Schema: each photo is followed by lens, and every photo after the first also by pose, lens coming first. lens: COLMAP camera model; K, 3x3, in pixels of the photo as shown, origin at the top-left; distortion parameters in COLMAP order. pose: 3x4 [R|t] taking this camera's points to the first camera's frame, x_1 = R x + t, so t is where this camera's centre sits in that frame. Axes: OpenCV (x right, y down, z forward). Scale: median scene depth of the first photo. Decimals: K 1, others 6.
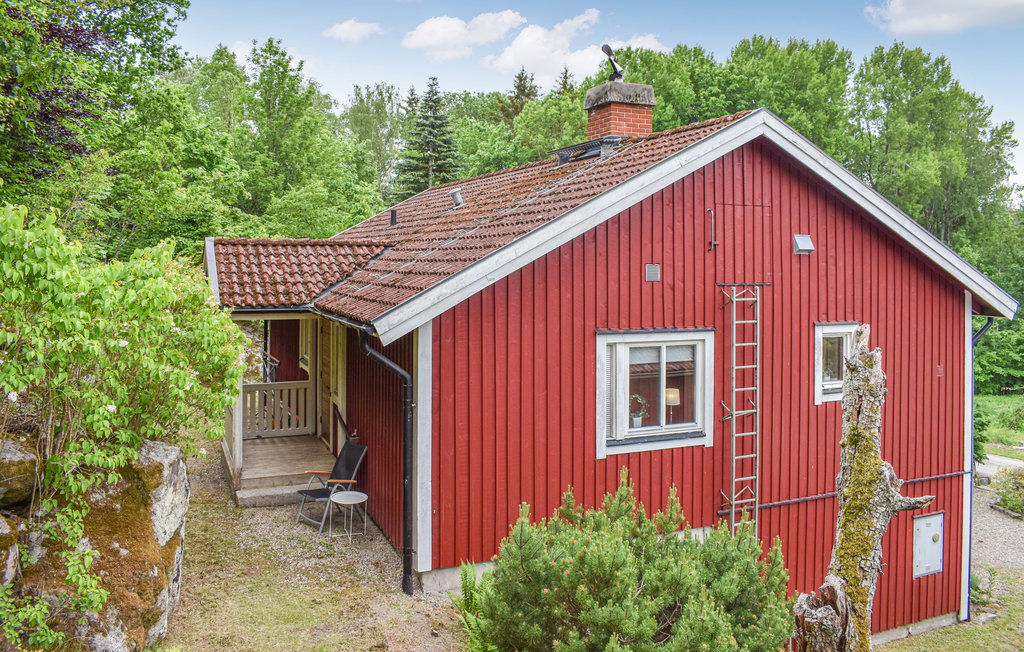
lens RADIAL K [[773.8, 0, 462.7], [0, 773.8, 323.8], [0, 0, 1]] dist [-0.099297, 0.026541]
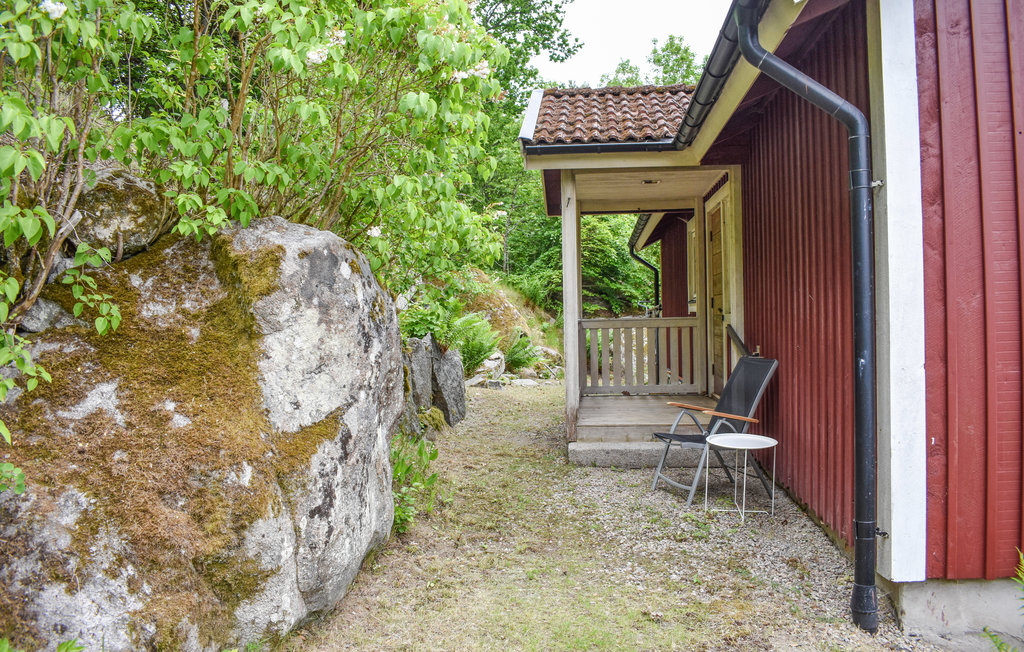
lens RADIAL K [[773.8, 0, 462.7], [0, 773.8, 323.8], [0, 0, 1]] dist [-0.099297, 0.026541]
pose [[0.861724, -0.024700, -0.506775, -0.050073], [0.002591, 0.999015, -0.044287, 0.195291], [0.507370, 0.036850, 0.860940, 0.507402]]
